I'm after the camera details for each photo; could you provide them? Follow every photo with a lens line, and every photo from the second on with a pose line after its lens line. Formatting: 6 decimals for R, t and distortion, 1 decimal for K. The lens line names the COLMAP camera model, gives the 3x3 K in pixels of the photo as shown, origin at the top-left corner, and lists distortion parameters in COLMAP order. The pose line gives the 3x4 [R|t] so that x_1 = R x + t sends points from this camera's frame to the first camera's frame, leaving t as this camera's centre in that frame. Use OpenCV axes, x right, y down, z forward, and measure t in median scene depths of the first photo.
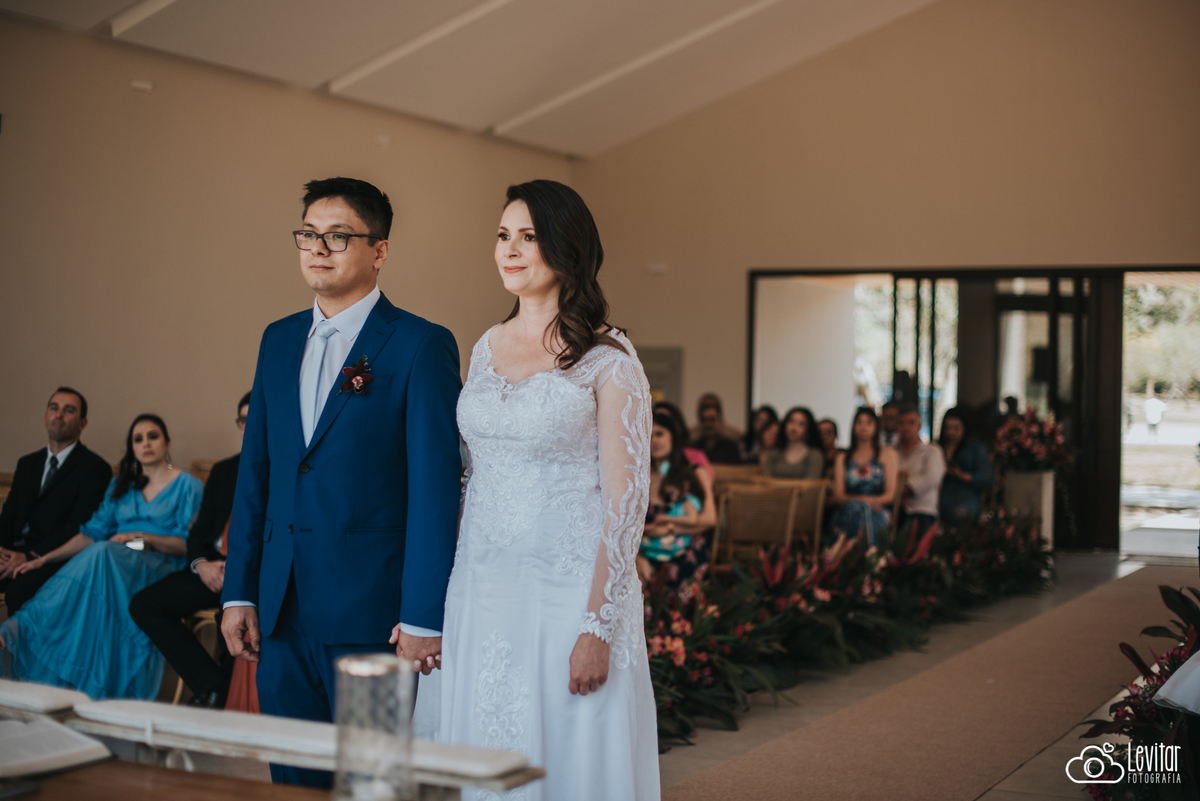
lens RADIAL K [[1782.3, 0, 600.0], [0, 1782.3, 400.5], [0, 0, 1]] dist [-0.098584, -0.028642]
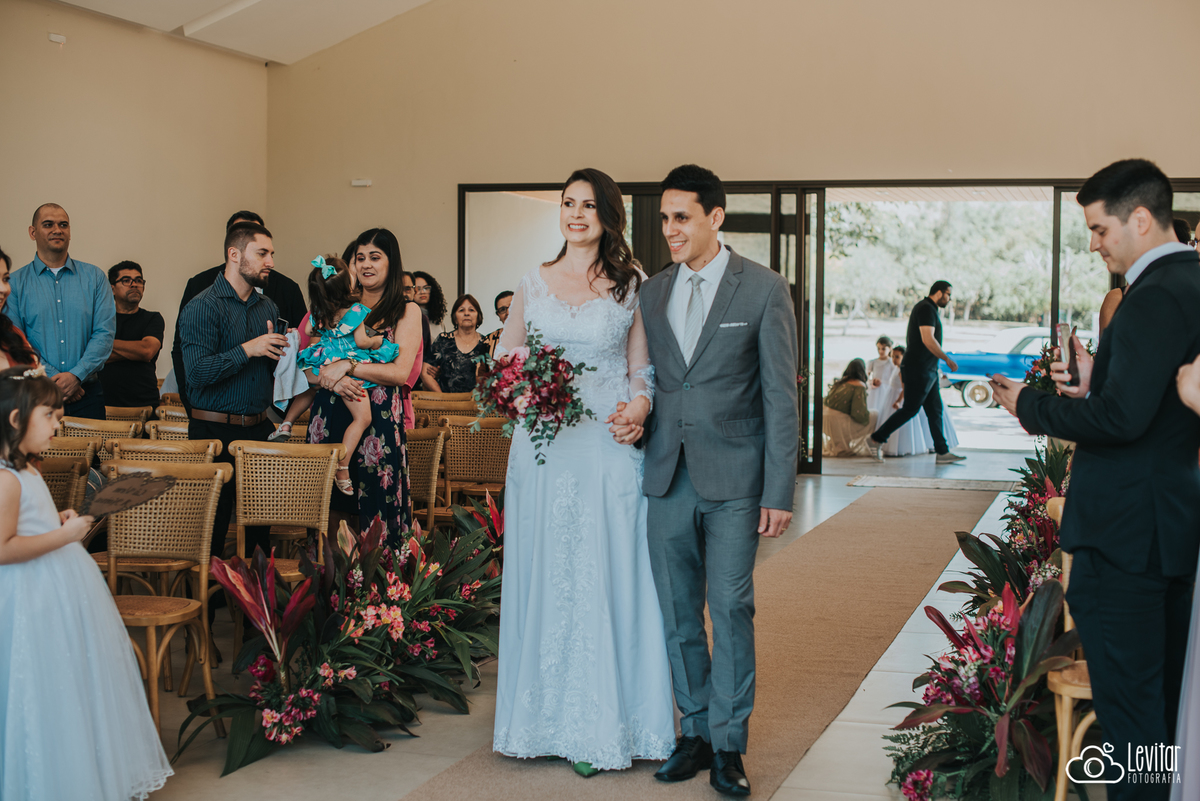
lens RADIAL K [[1707.8, 0, 600.0], [0, 1707.8, 400.5], [0, 0, 1]] dist [-0.126795, 0.037250]
pose [[0.985360, -0.015626, 0.169771, 0.003393], [0.007749, 0.998867, 0.046960, -0.000379], [-0.170313, -0.044957, 0.984364, 0.157058]]
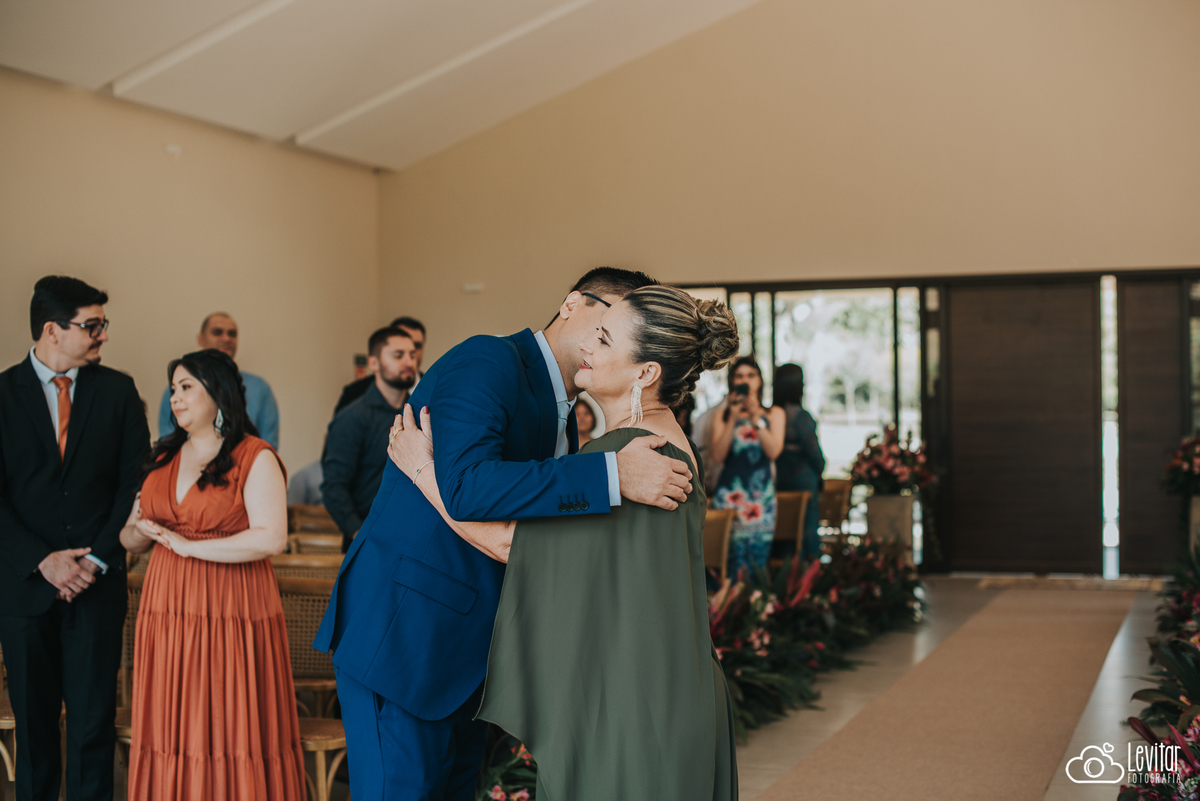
lens RADIAL K [[1707.8, 0, 600.0], [0, 1707.8, 400.5], [0, 0, 1]] dist [-0.126795, 0.037250]
pose [[0.992183, -0.025293, 0.122202, -0.023715], [0.027124, 0.999543, -0.013342, -0.002134], [-0.121809, 0.016552, 0.992416, 0.184205]]
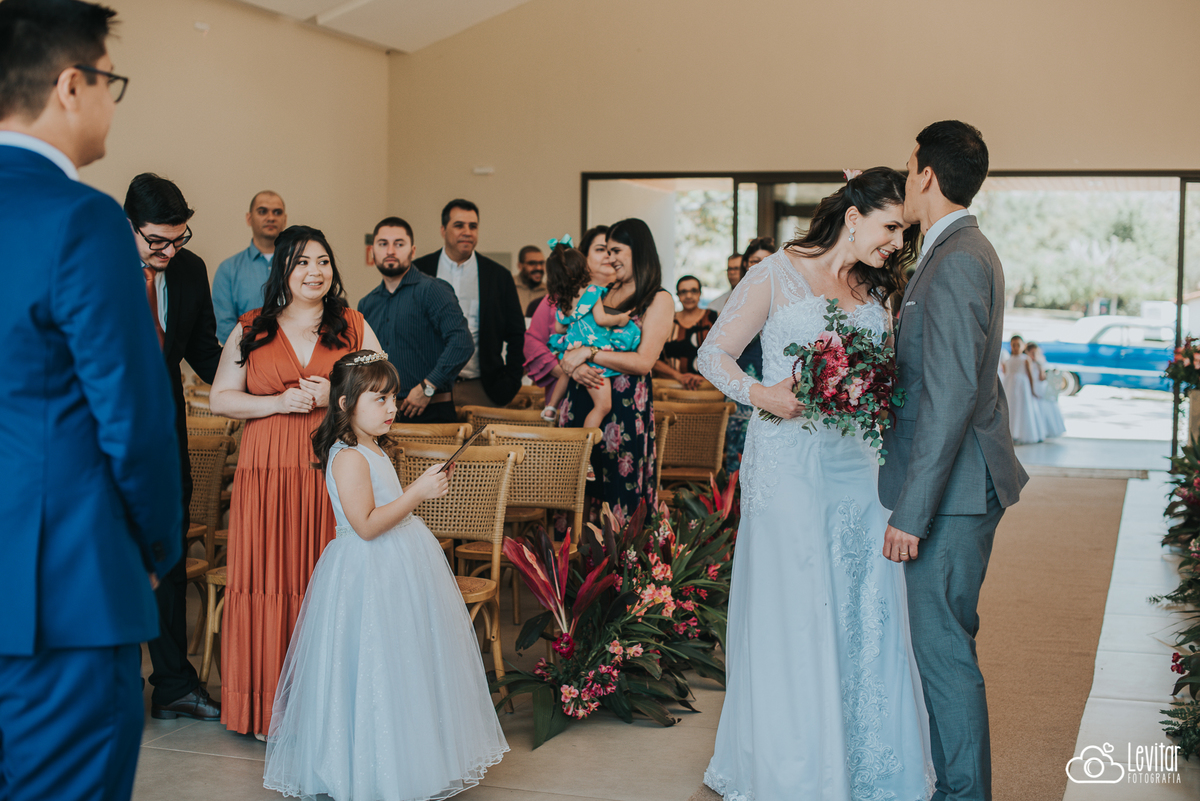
lens RADIAL K [[1707.8, 0, 600.0], [0, 1707.8, 400.5], [0, 0, 1]] dist [-0.126795, 0.037250]
pose [[0.987554, -0.012040, 0.156821, -0.091965], [0.003468, 0.998490, 0.054819, -0.001624], [-0.157245, -0.053593, 0.986104, 0.153419]]
